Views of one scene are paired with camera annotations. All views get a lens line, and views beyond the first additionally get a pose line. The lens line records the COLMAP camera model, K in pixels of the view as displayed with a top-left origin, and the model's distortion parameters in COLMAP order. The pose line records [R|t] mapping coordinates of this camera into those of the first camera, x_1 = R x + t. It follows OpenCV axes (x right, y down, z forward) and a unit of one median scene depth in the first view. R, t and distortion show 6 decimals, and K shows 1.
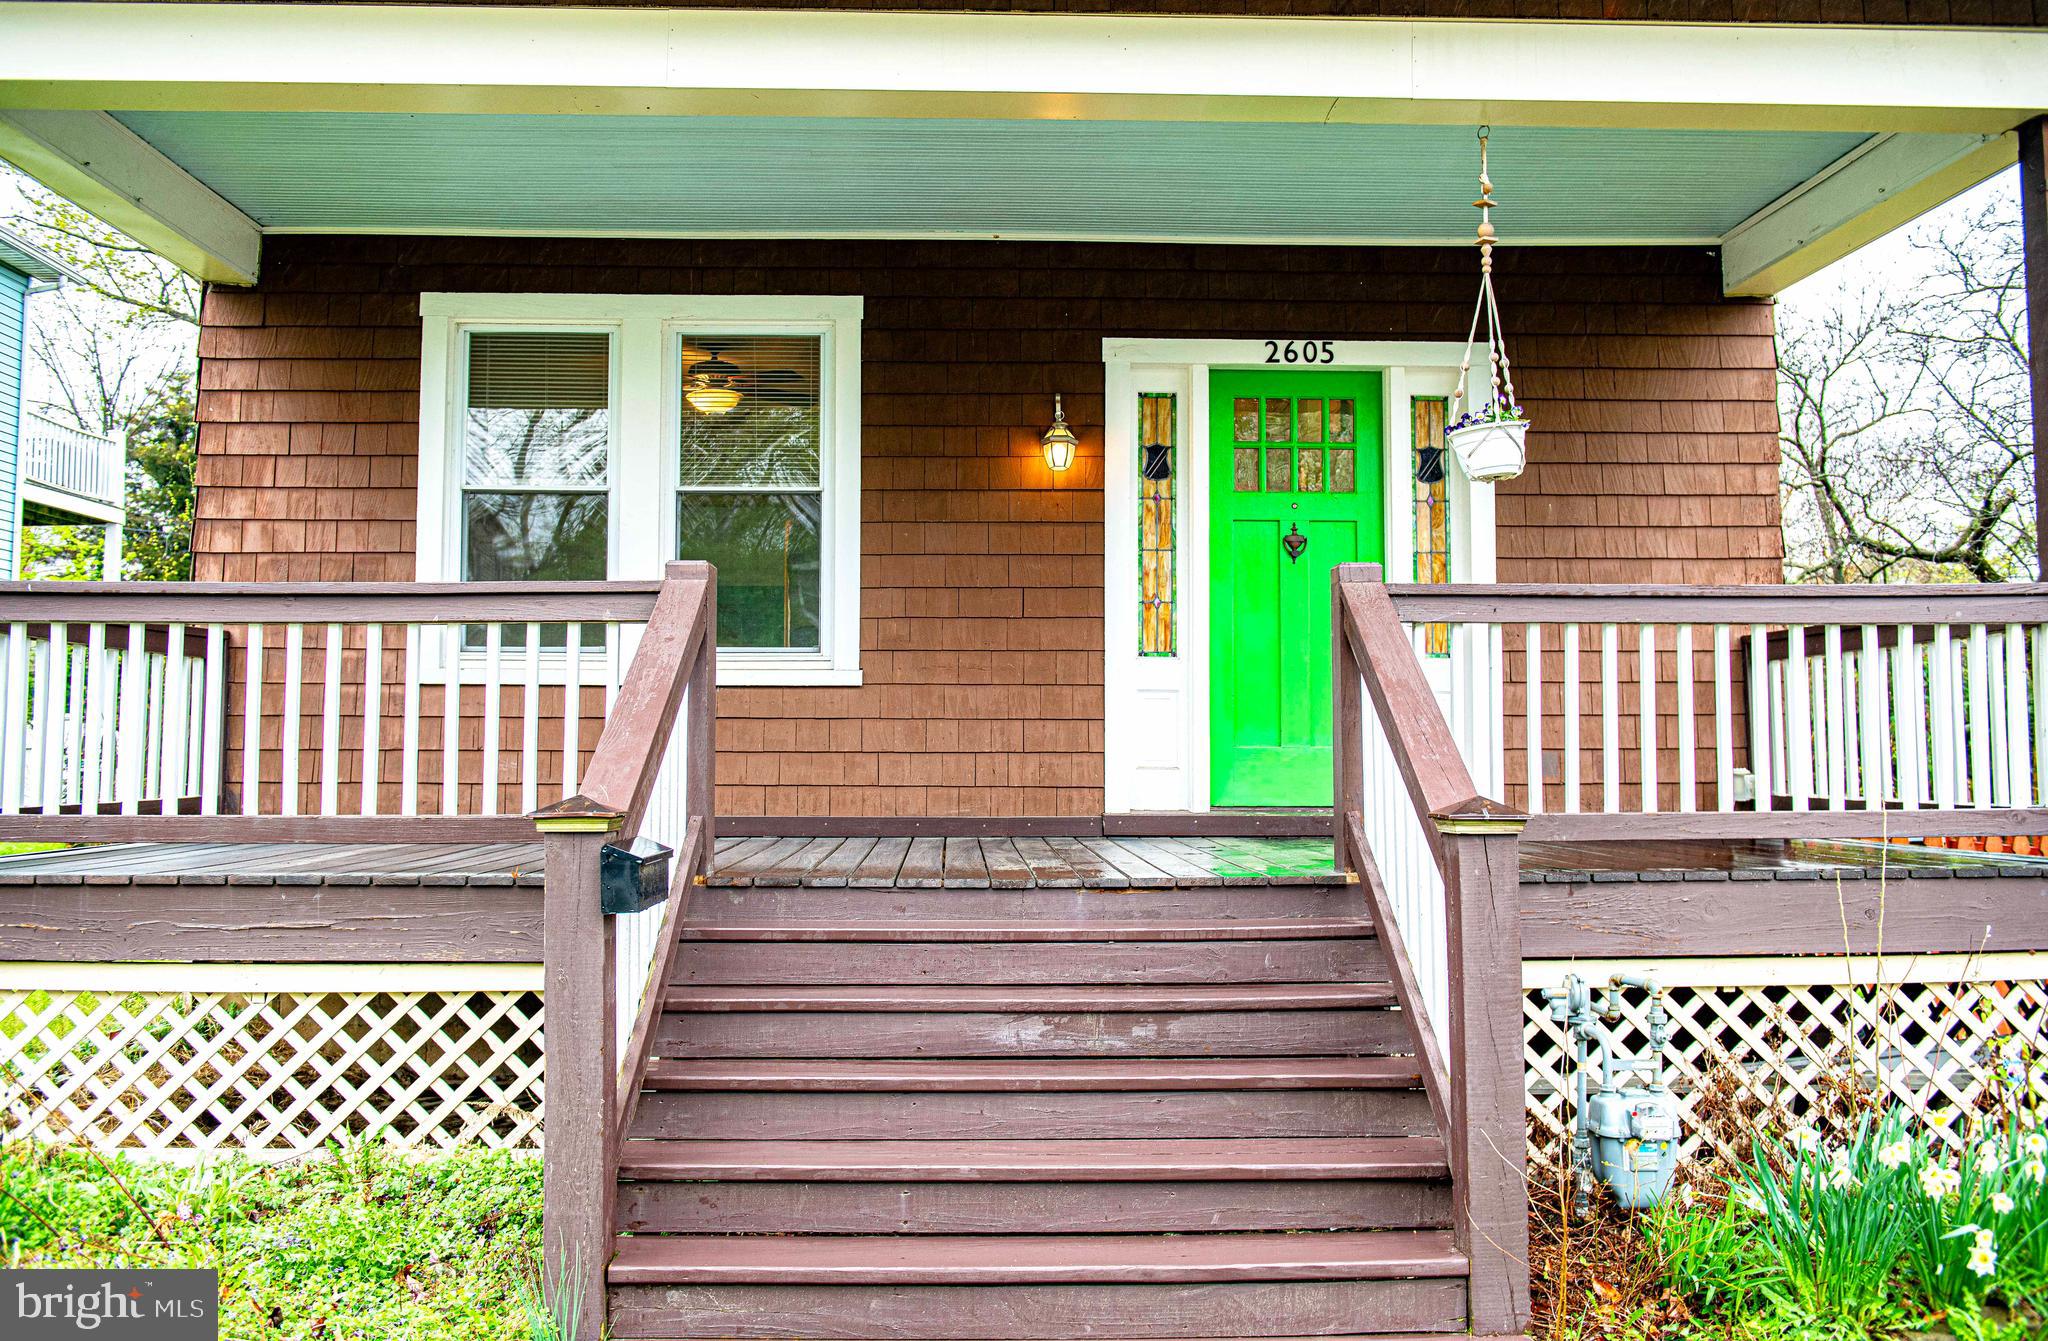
lens RADIAL K [[1653.7, 0, 1025.0], [0, 1653.7, 645.6], [0, 0, 1]] dist [-0.007459, -0.004620]
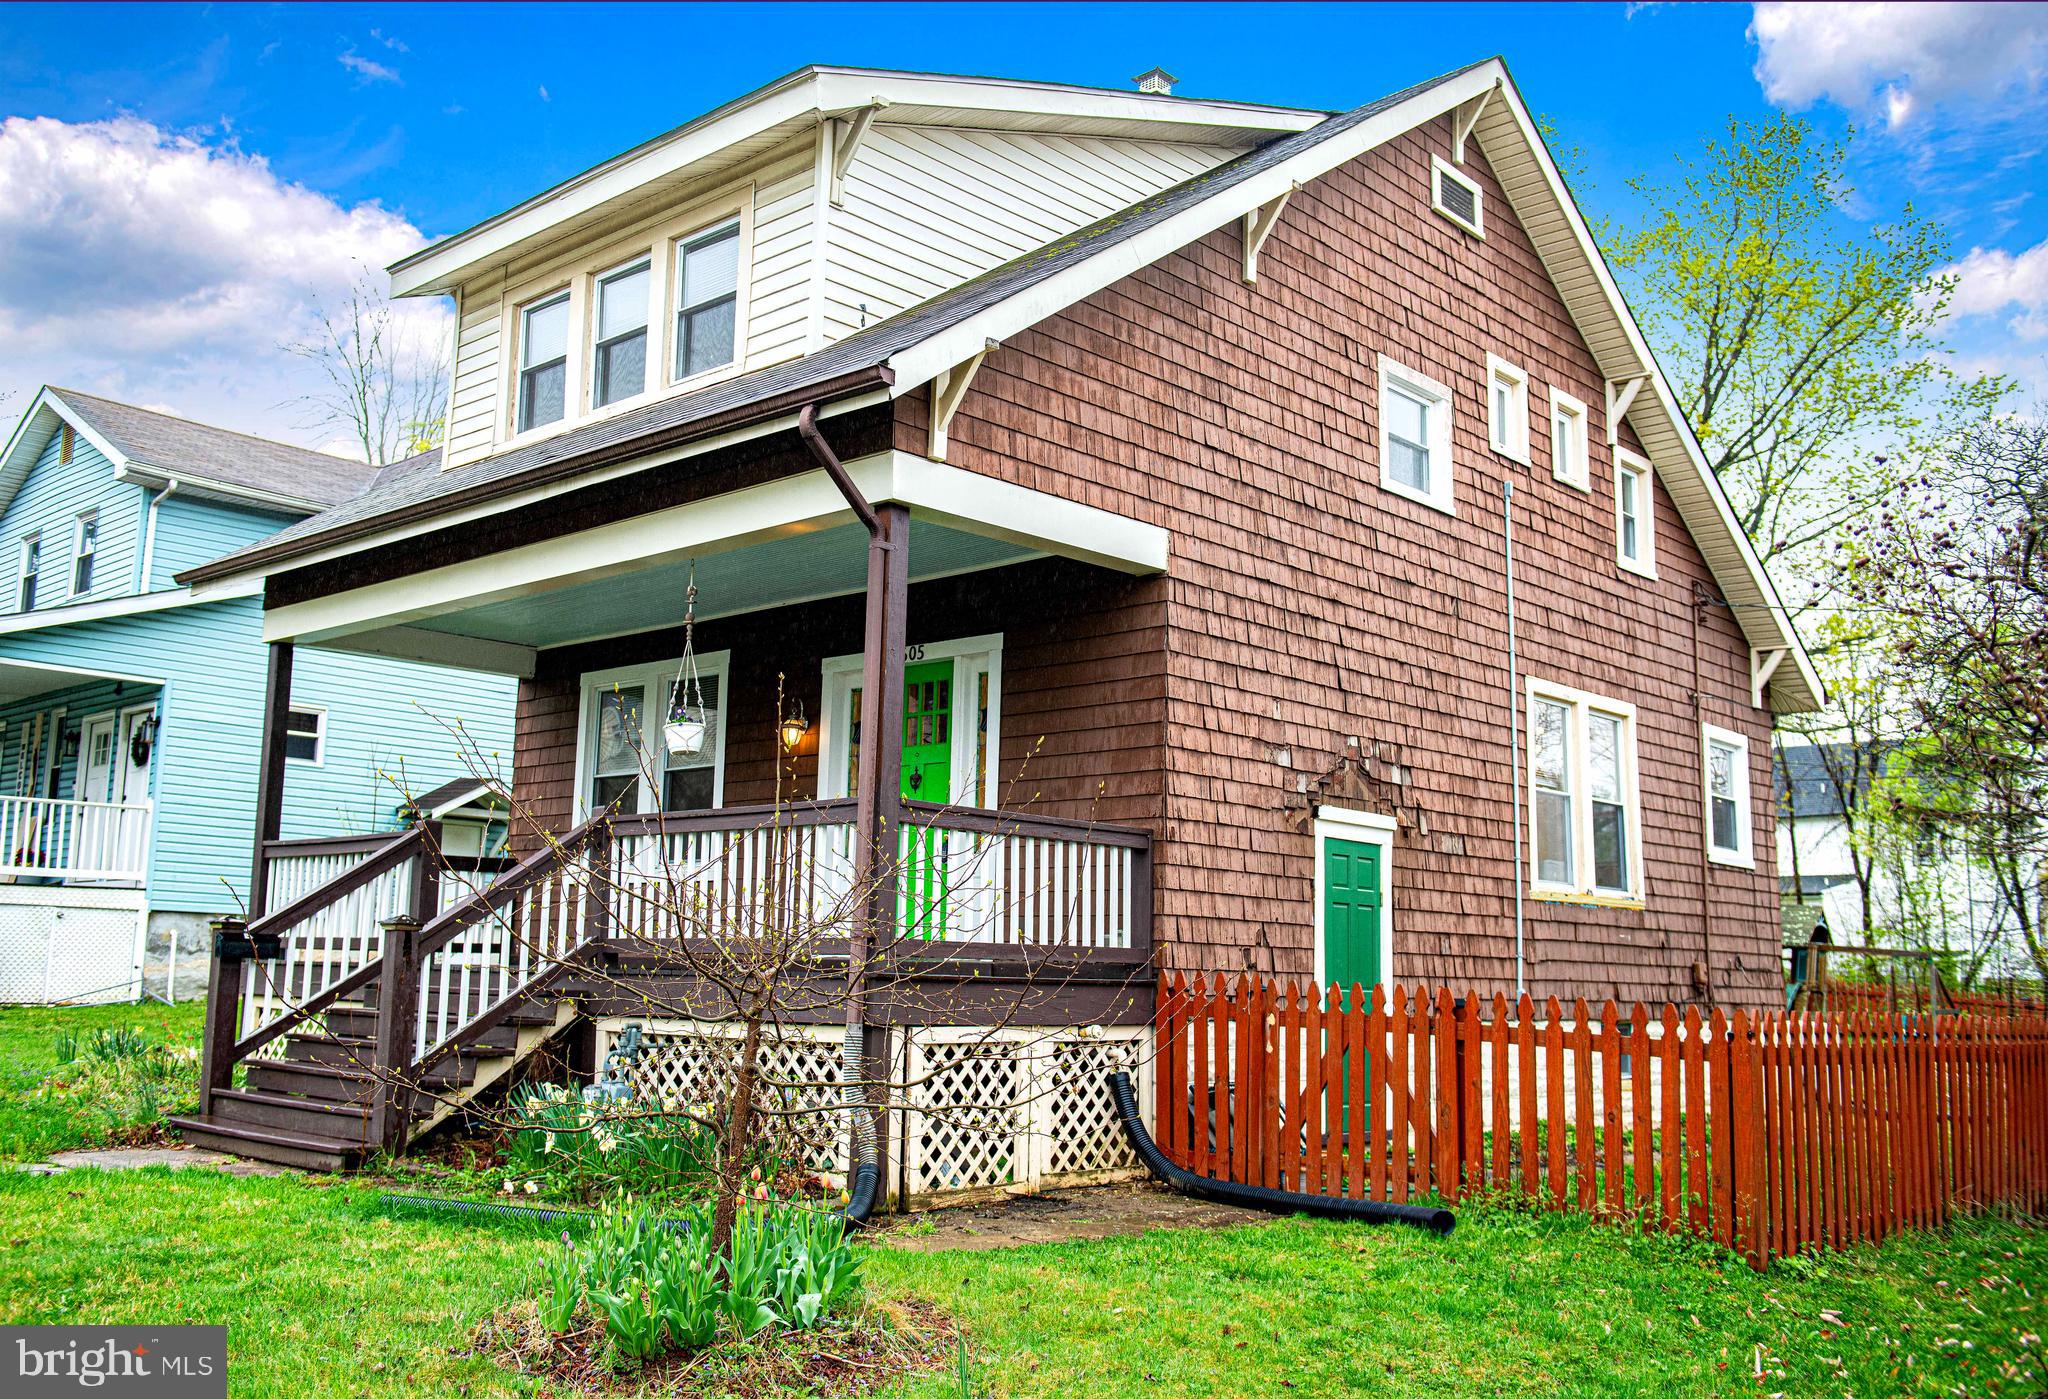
lens RADIAL K [[1832.7, 0, 1024.0], [0, 1832.7, 699.5], [0, 0, 1]] dist [-0.005020, -0.003168]
pose [[0.714963, -0.088468, -0.693542, 1.404938], [0.023107, 0.994410, -0.103026, 0.039627], [0.698780, 0.057634, 0.713011, -0.121643]]
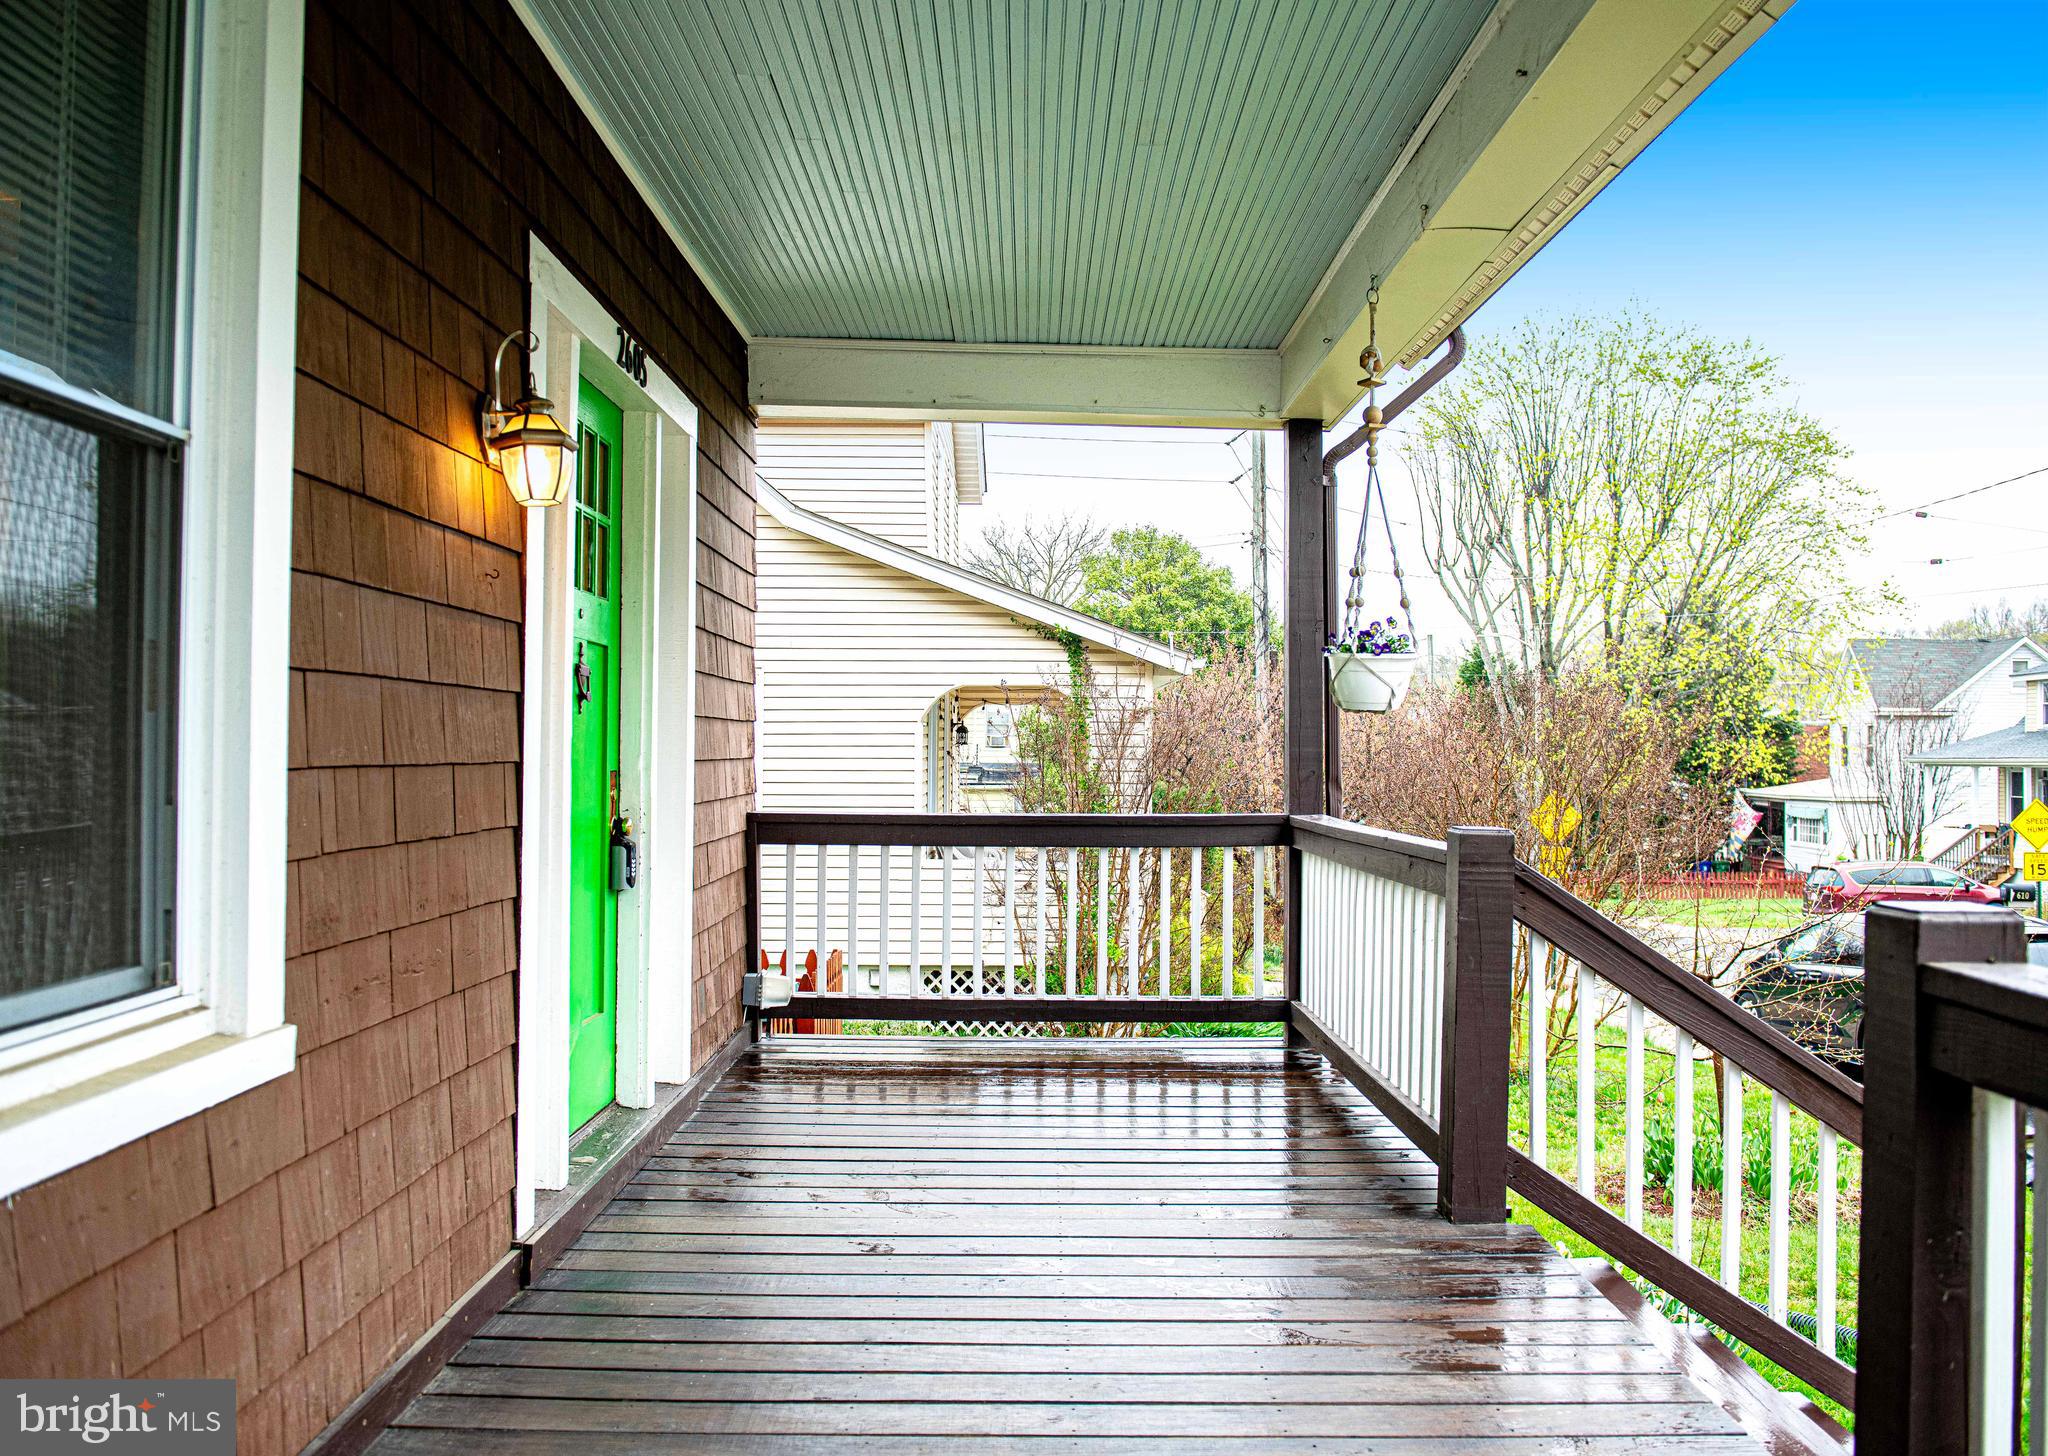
lens RADIAL K [[1653.6, 0, 1024.0], [0, 1653.6, 728.0], [0, 0, 1]] dist [0.000673, 0.000267]
pose [[0.044728, 0.013960, 0.998902, -0.412221], [-0.075076, 0.997122, -0.010574, -0.051236], [-0.996174, -0.074520, 0.045647, 0.820726]]
